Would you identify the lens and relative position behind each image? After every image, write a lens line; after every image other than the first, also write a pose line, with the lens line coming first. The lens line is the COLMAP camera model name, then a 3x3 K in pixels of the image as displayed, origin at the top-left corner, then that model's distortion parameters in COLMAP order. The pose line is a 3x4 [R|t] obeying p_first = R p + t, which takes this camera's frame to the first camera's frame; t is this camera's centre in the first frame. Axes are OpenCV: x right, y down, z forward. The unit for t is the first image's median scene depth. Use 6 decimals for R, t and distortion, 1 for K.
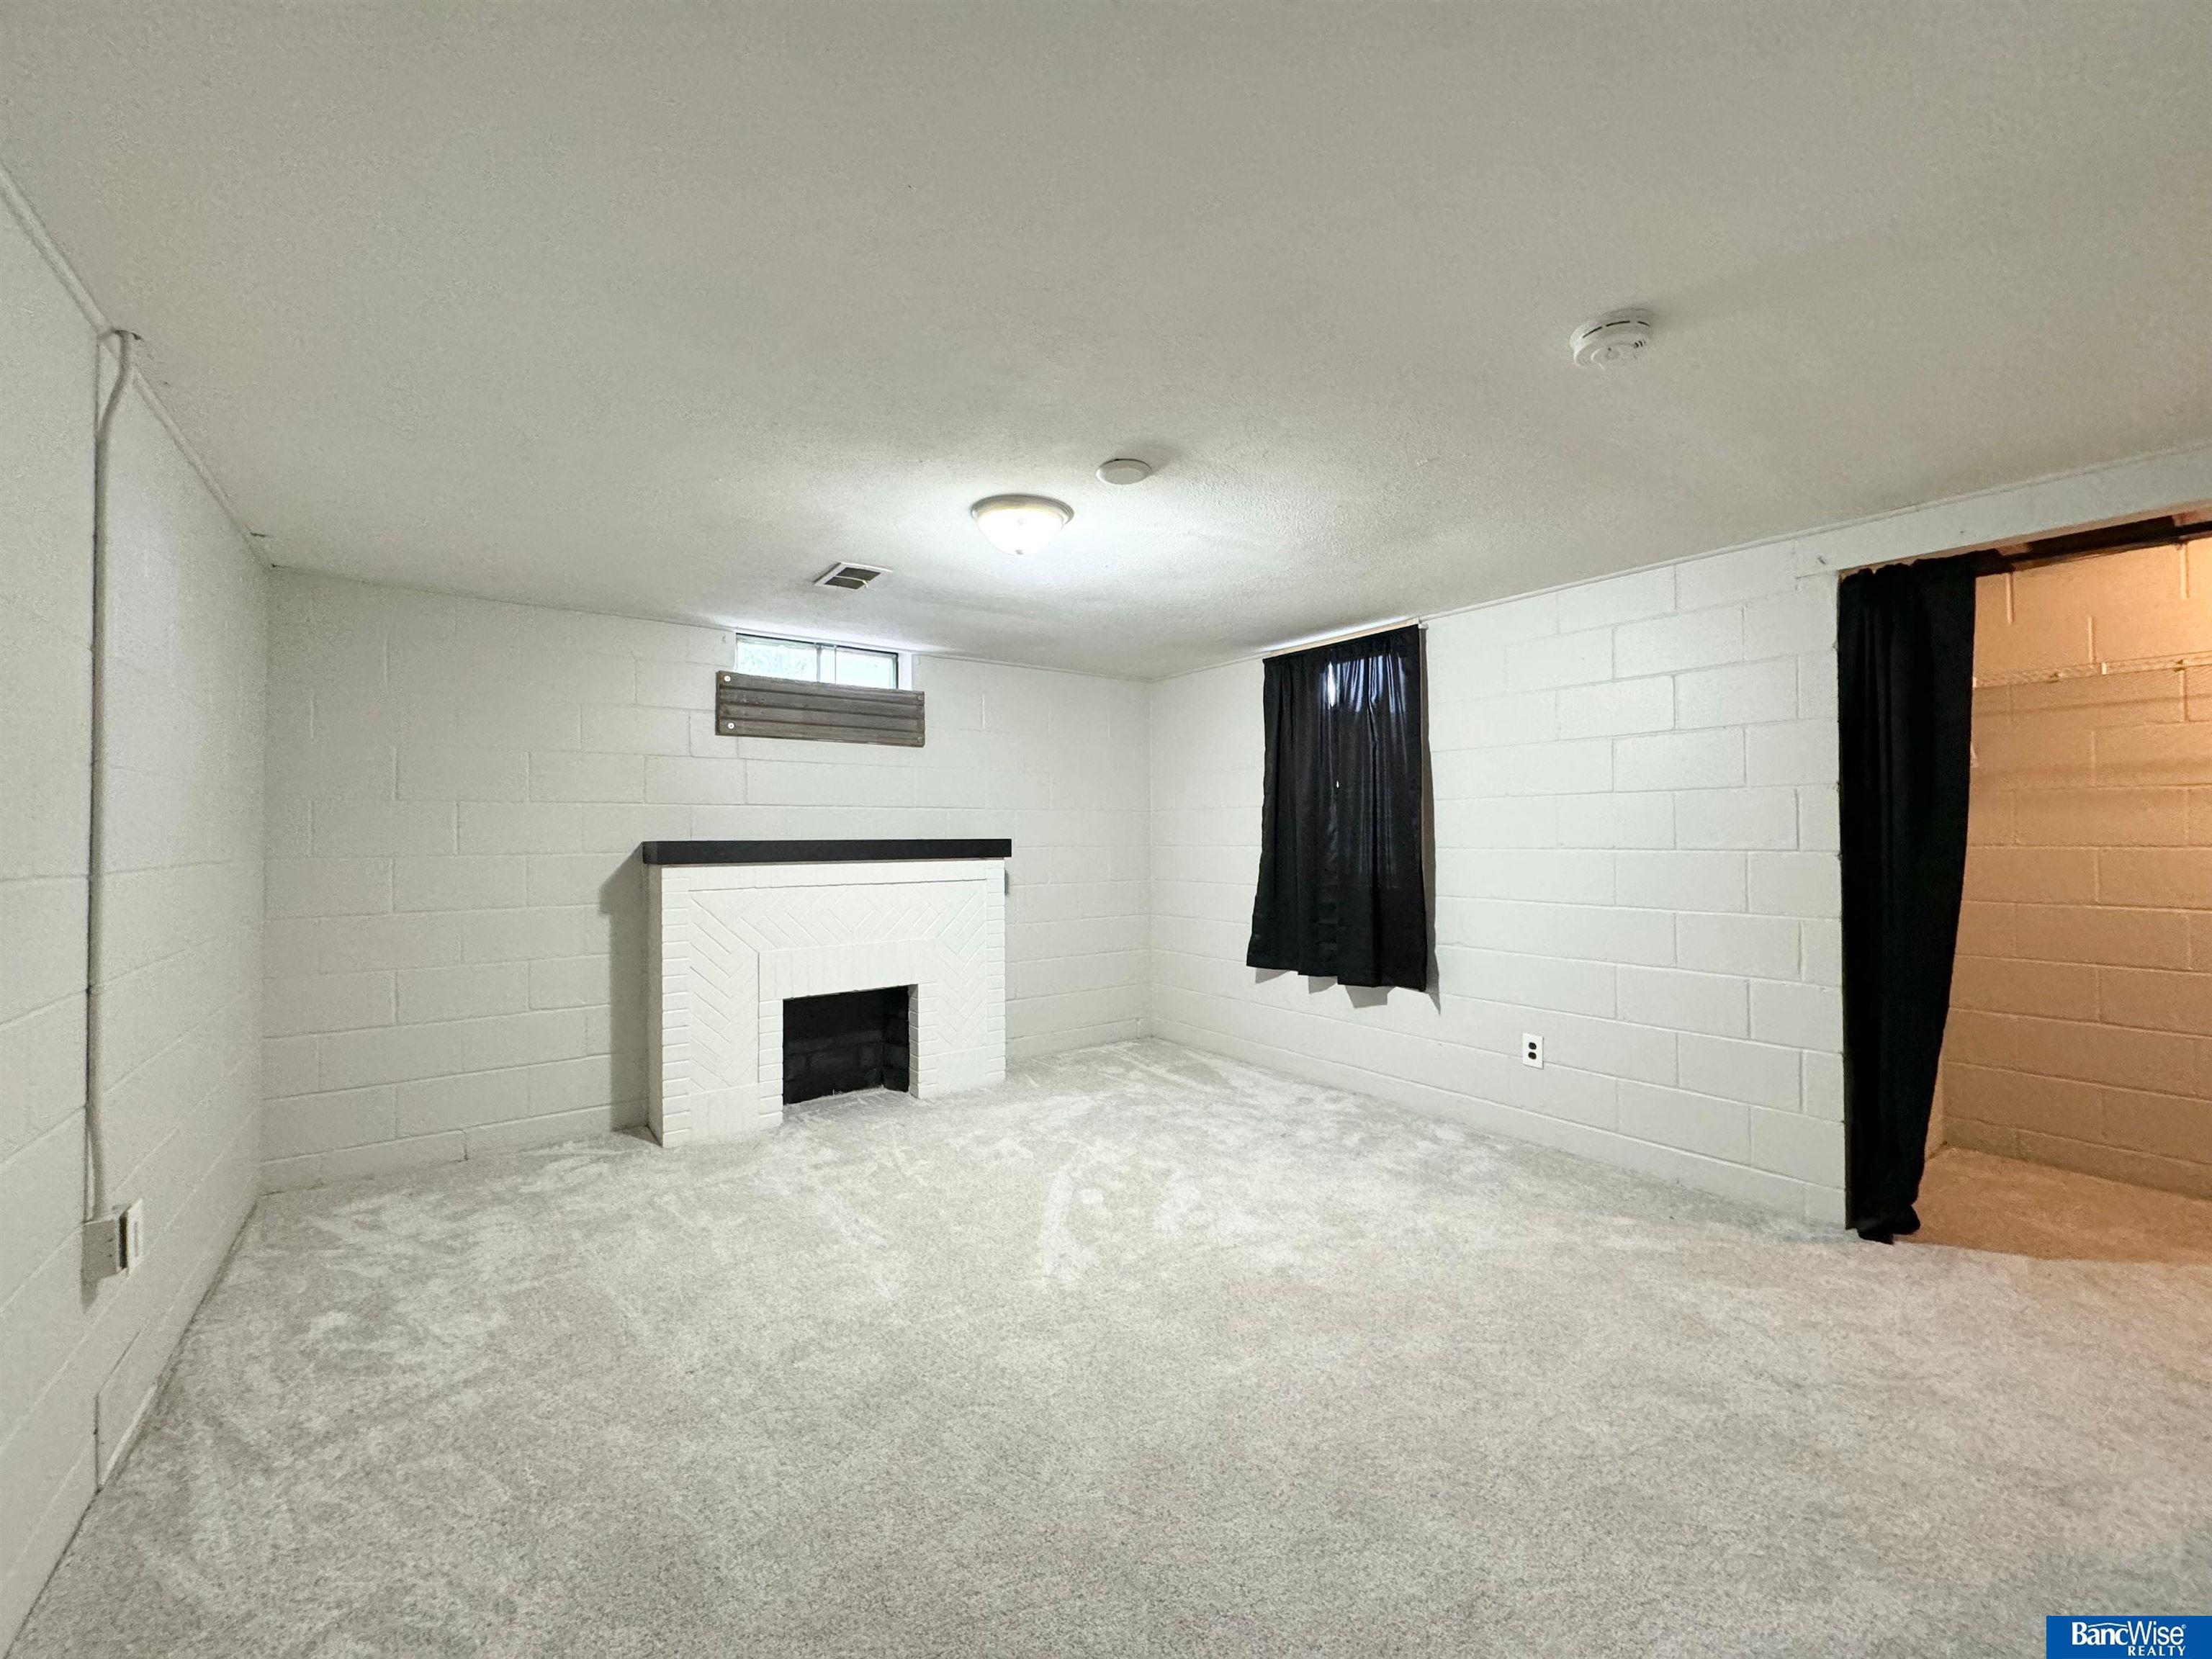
lens RADIAL K [[877.2, 0, 1102.2], [0, 877.2, 837.4], [0, 0, 1]] dist [-0.005818, 0.001768]
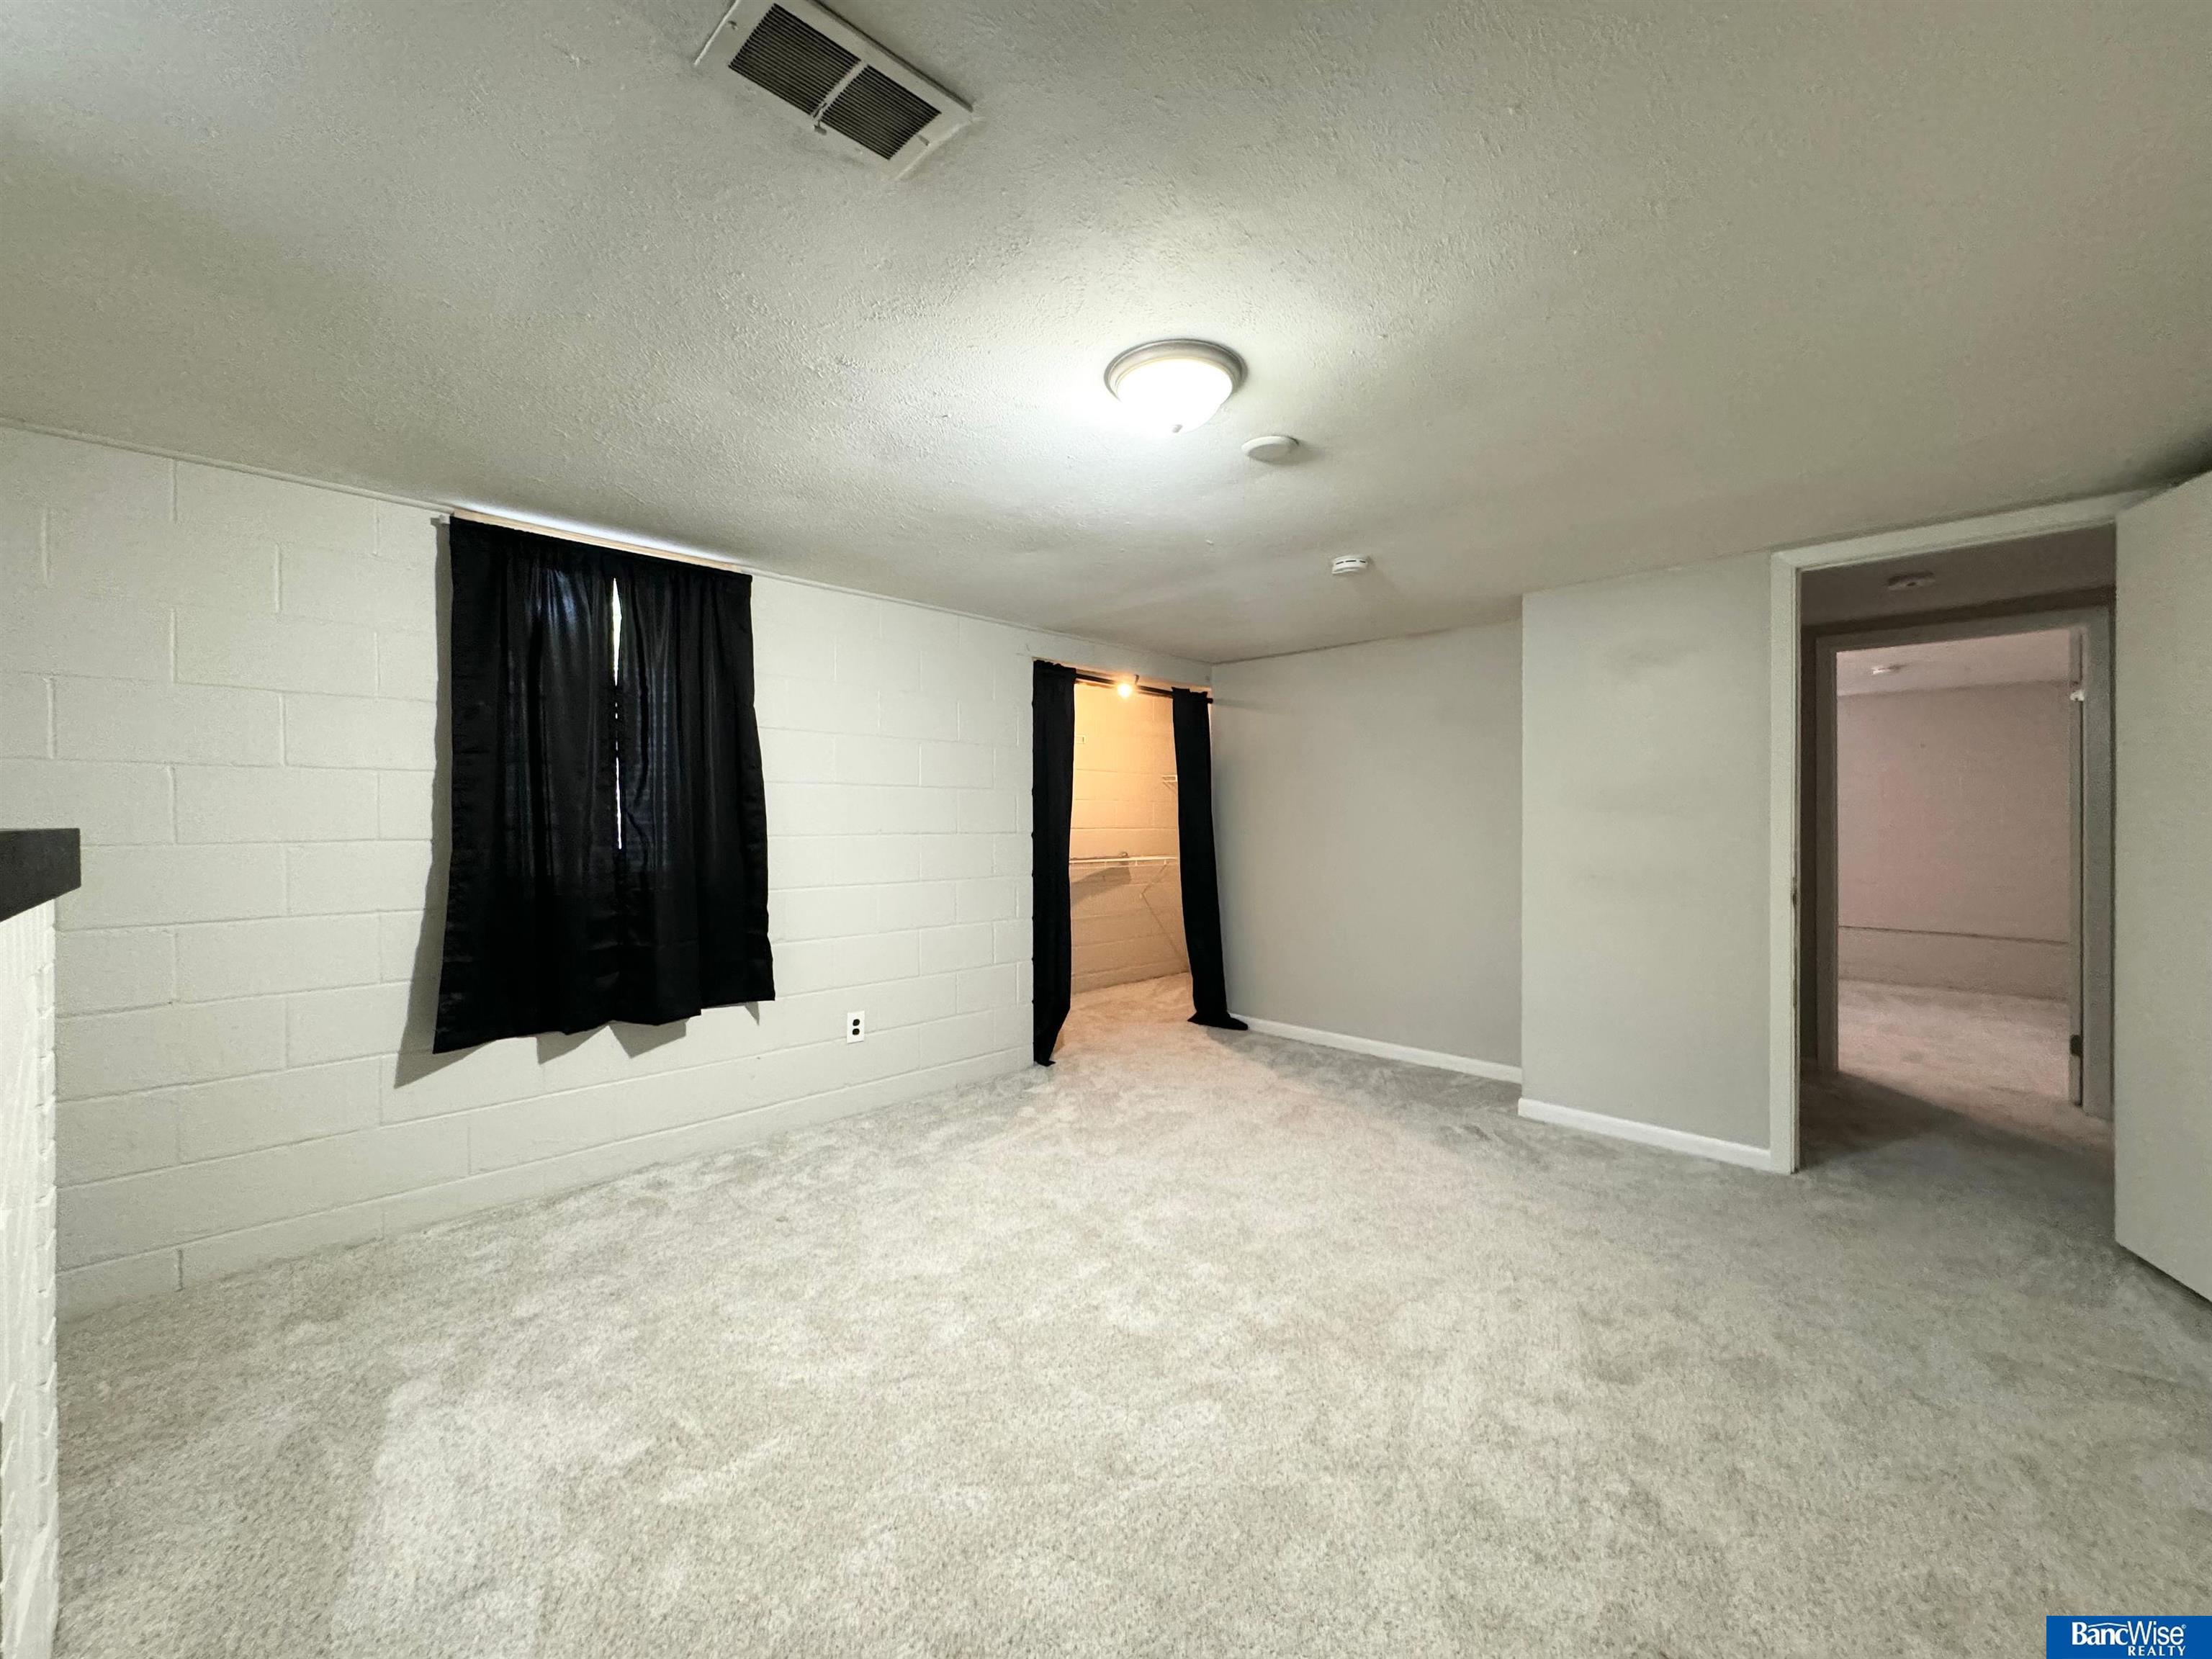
lens RADIAL K [[877.2, 0, 1100.5], [0, 877.2, 829.0], [0, 0, 1]] dist [-0.005818, 0.001768]
pose [[-0.135308, -0.001350, 0.990803, -0.529817], [0.012458, 0.999918, 0.003064, 0.005848], [-0.990725, 0.012758, -0.135280, 0.762146]]
